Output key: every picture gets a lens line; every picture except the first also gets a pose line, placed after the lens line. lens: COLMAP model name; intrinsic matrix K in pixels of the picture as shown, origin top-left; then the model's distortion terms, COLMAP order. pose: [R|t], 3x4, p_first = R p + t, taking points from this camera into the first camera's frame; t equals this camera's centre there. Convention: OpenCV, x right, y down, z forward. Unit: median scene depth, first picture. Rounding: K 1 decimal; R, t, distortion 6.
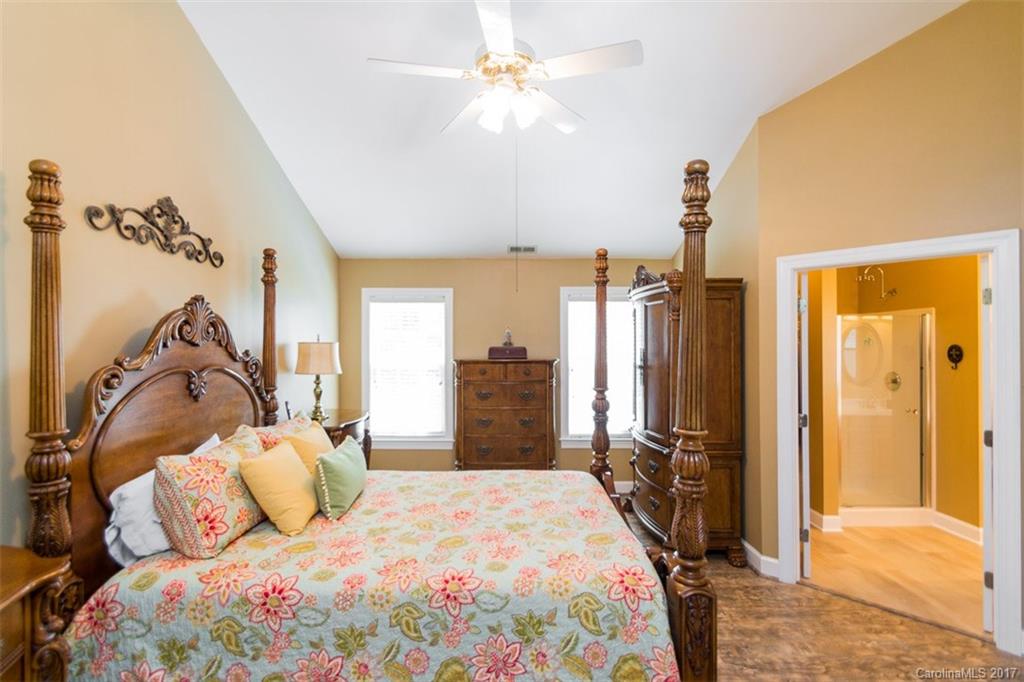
lens RADIAL K [[495.0, 0, 511.8], [0, 495.0, 343.6], [0, 0, 1]] dist [0.001495, -0.001580]
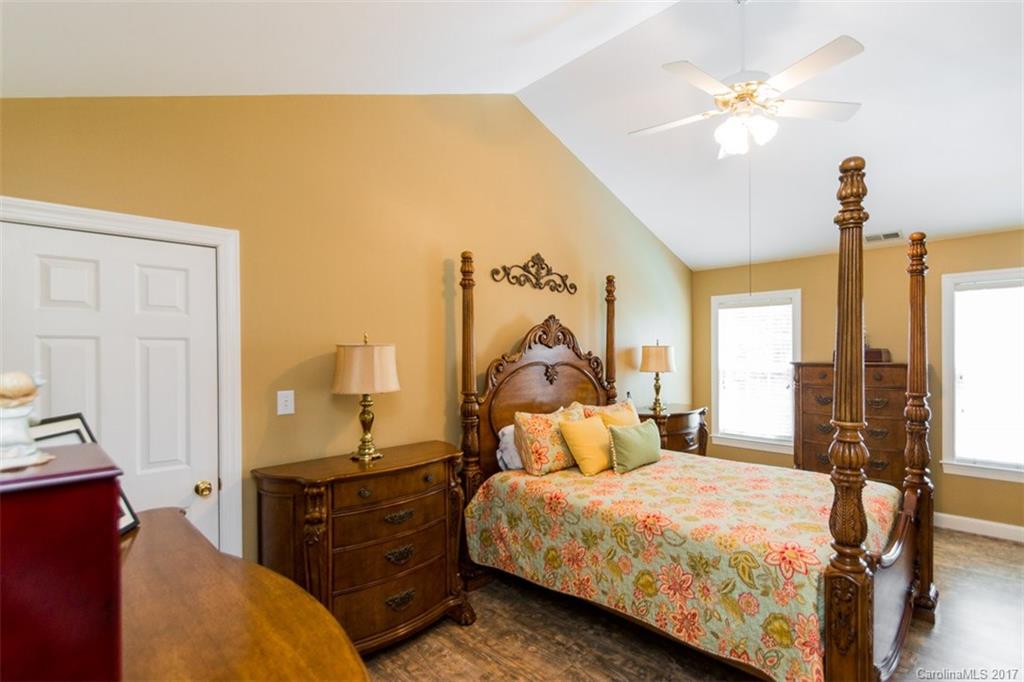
lens RADIAL K [[482.5, 0, 509.9], [0, 482.5, 356.3], [0, 0, 1]] dist [-0.001518, -0.001708]
pose [[0.684768, 0.003611, -0.728752, 0.467800], [0.005197, 0.999938, 0.009839, 0.019251], [0.728743, -0.010525, 0.684707, -0.148609]]
